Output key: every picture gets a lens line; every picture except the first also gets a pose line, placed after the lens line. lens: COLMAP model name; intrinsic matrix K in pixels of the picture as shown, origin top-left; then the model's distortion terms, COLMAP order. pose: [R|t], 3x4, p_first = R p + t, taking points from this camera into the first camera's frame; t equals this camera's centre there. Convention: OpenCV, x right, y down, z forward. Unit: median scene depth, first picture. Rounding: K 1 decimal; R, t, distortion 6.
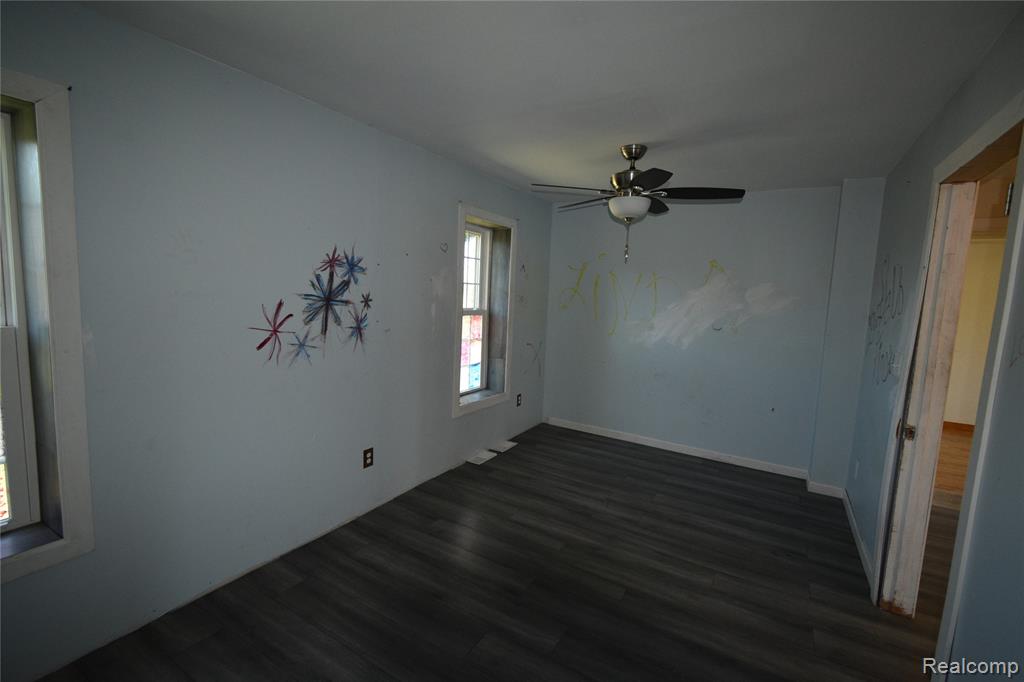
lens RADIAL K [[449.6, 0, 515.4], [0, 449.6, 339.4], [0, 0, 1]] dist [0.008613, -0.005191]
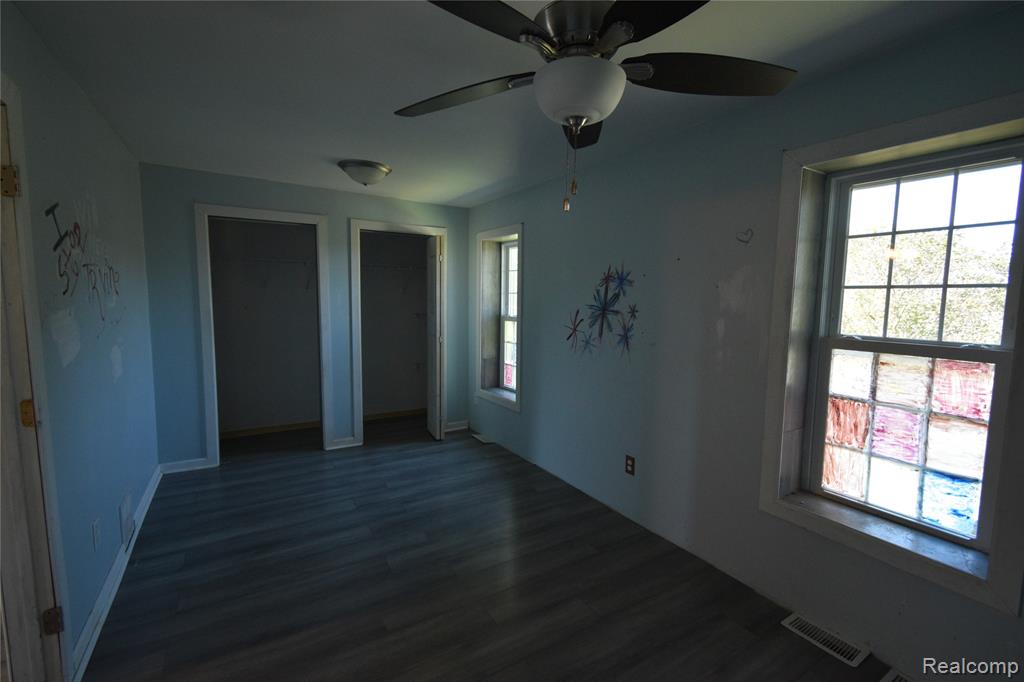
lens RADIAL K [[449.6, 0, 515.4], [0, 449.6, 339.4], [0, 0, 1]] dist [0.008613, -0.005191]
pose [[-0.466809, 0.042407, -0.883341, 0.759880], [-0.119364, 0.986688, 0.110447, -0.111139], [0.876266, 0.156997, -0.455533, 1.319216]]
